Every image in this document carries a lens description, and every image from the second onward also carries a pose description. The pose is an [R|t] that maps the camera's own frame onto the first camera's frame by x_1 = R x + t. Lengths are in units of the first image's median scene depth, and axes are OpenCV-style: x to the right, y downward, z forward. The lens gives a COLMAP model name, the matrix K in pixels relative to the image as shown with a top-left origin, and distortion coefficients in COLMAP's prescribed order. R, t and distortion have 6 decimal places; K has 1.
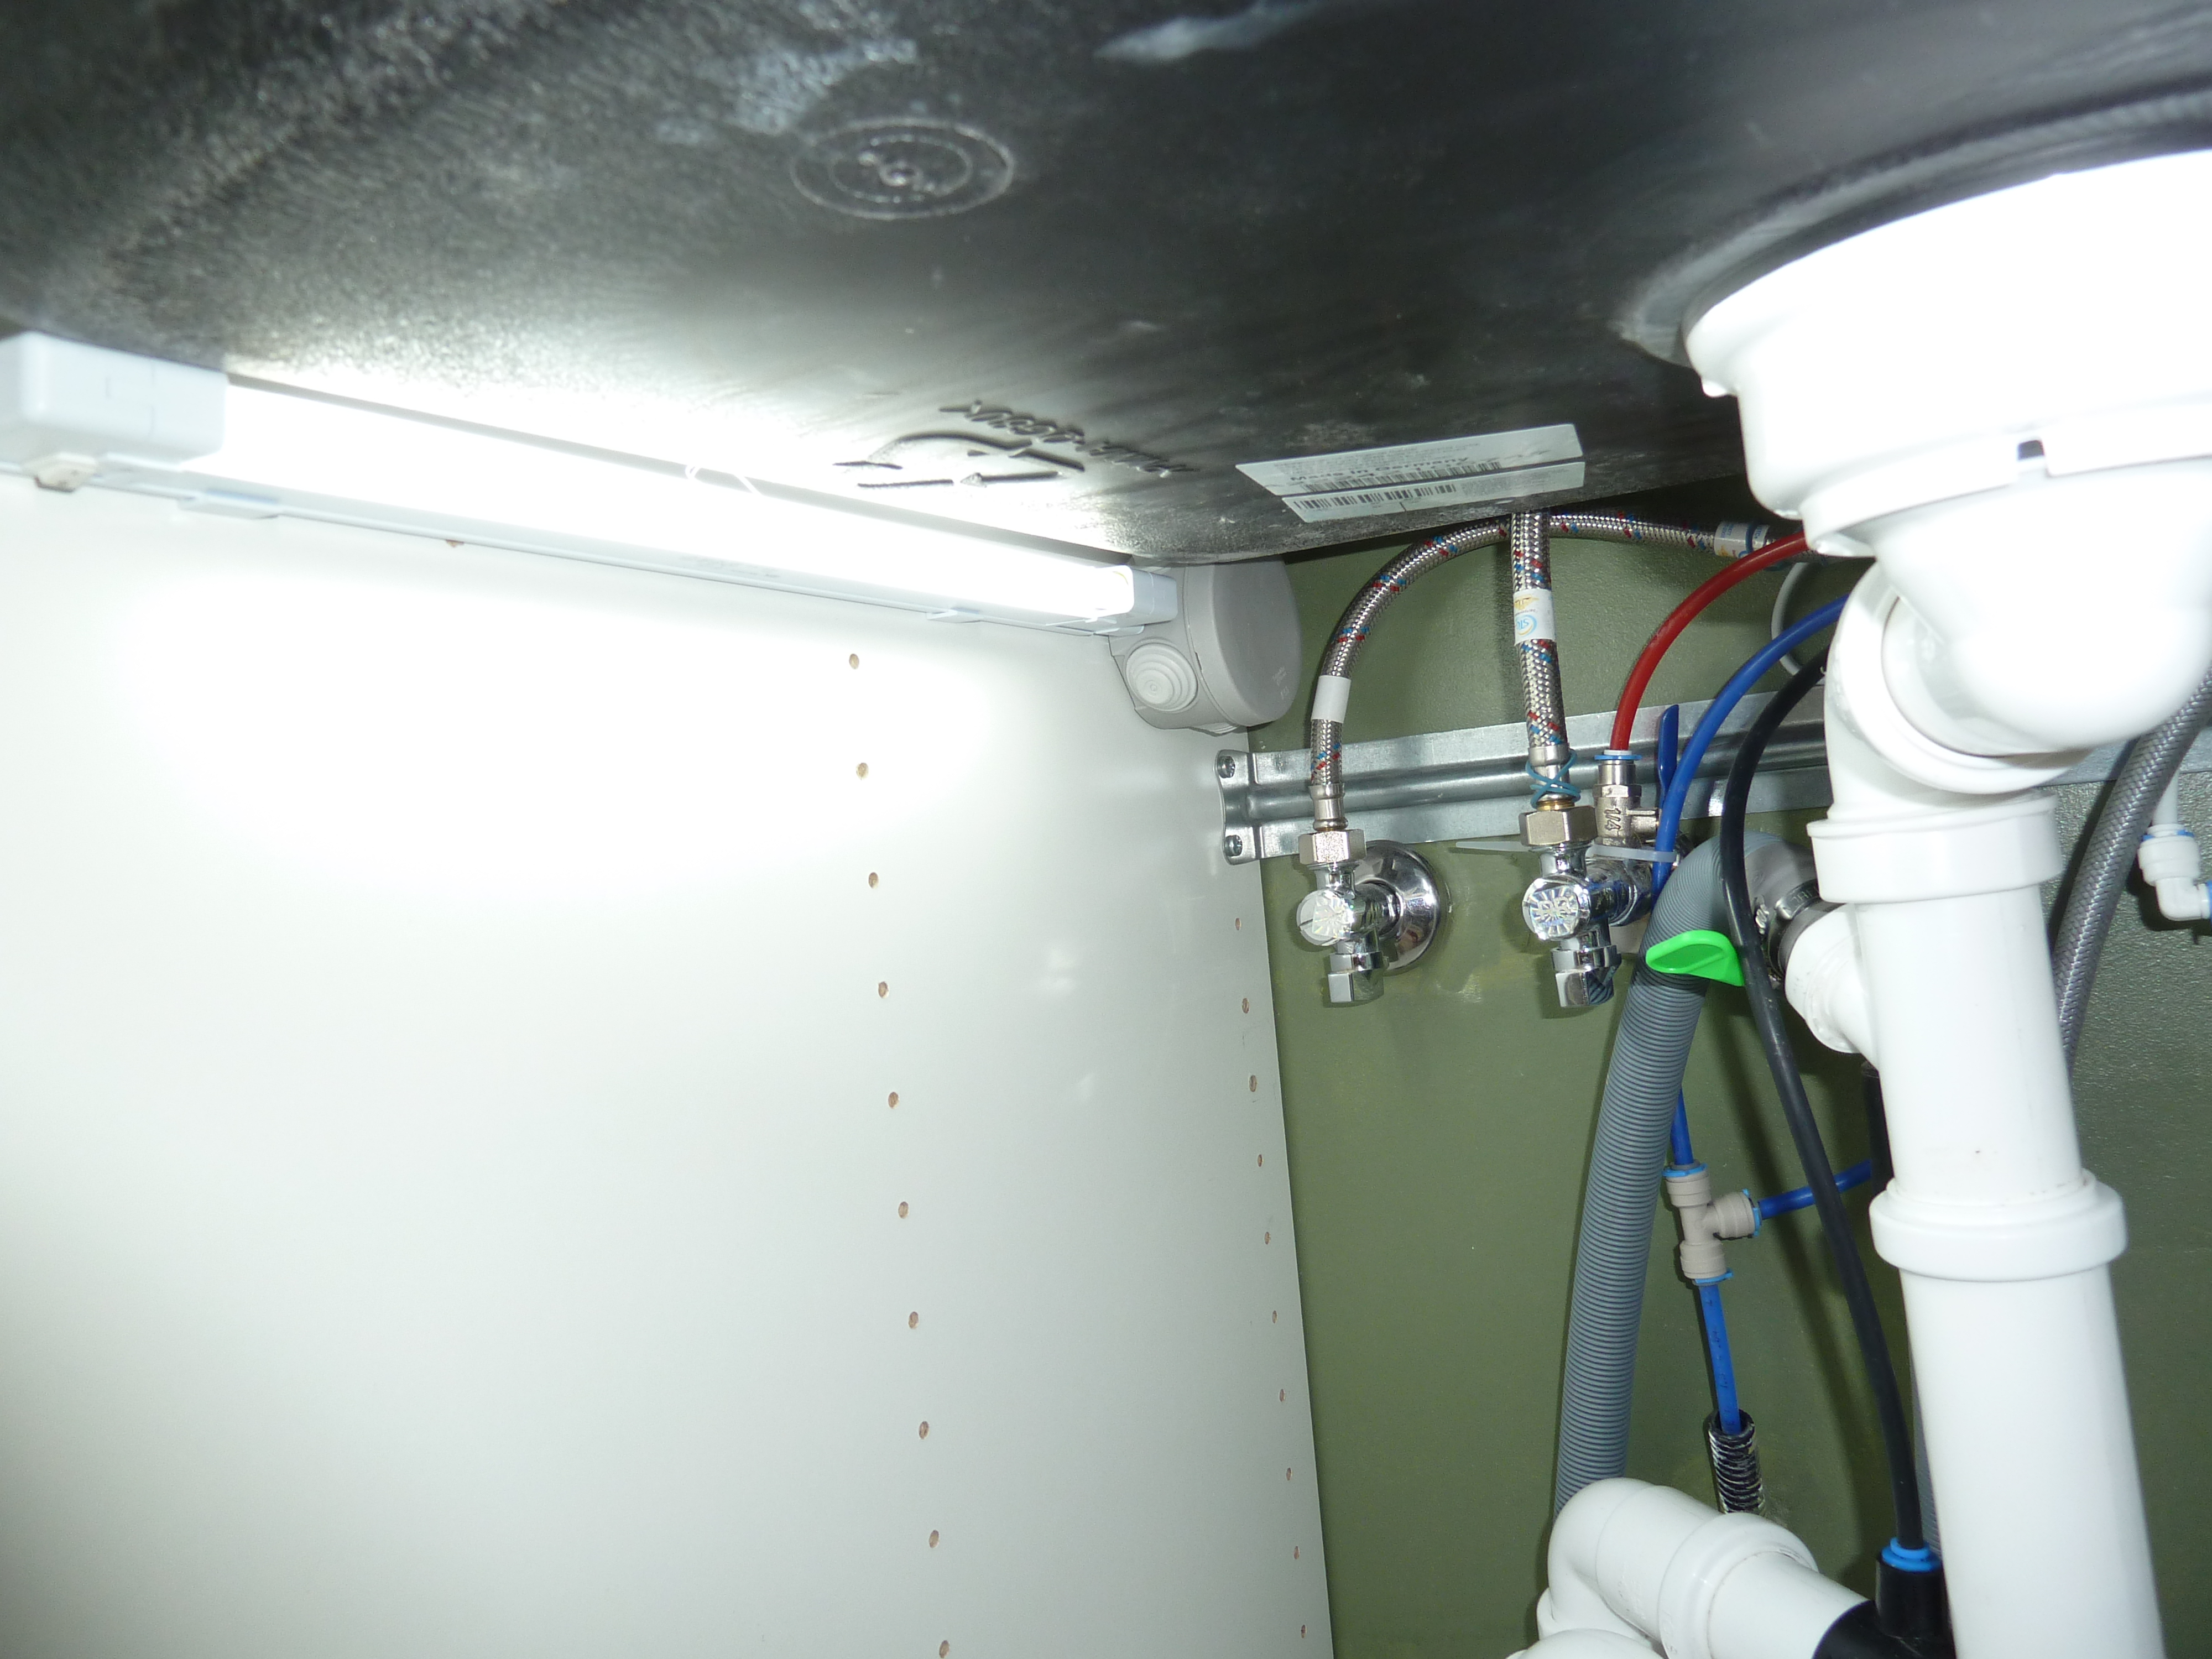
lens RADIAL K [[1631.5, 0, 1106.0], [0, 1631.5, 829.5], [0, 0, 1]] dist [0.002279, 0.000637]
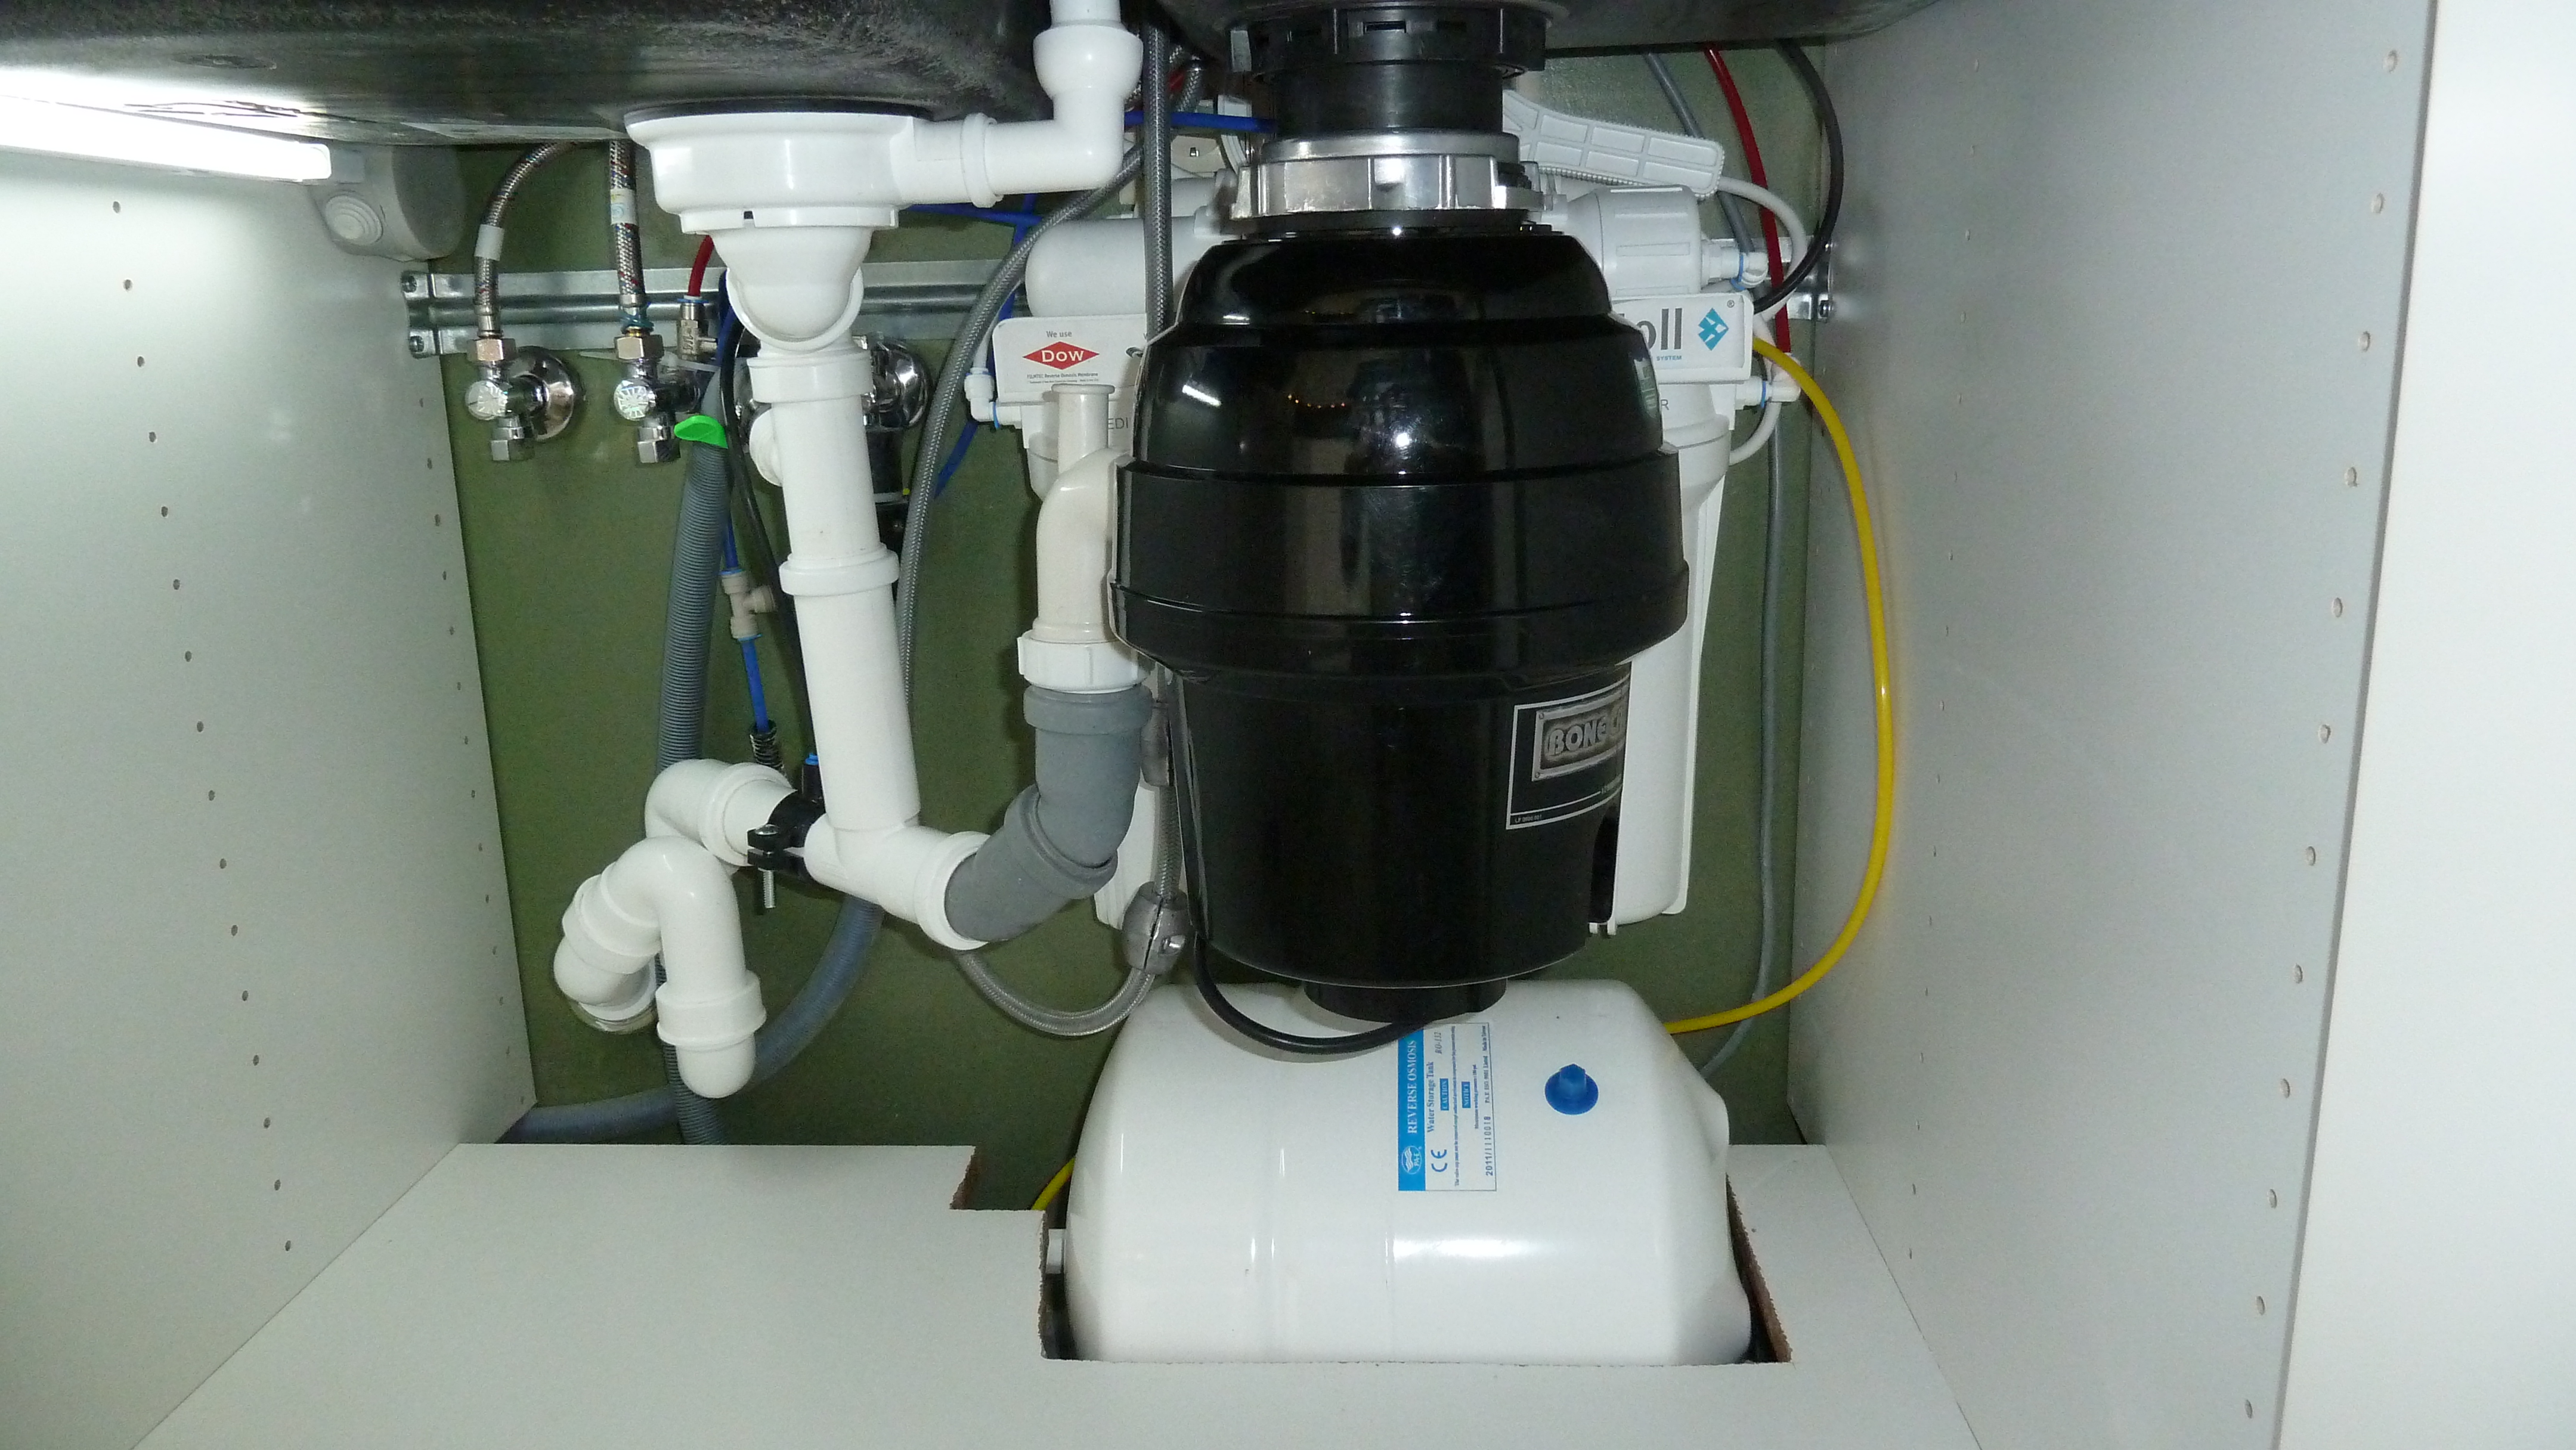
lens RADIAL K [[1868.6, 0, 1292.9], [0, 1868.6, 712.8], [0, 0, 1]] dist [-0.001077, 0.001508]
pose [[0.884044, -0.032704, 0.466258, -0.012684], [-0.064590, 0.979431, 0.191164, -0.035259], [-0.462920, -0.199113, 0.863747, -0.779778]]
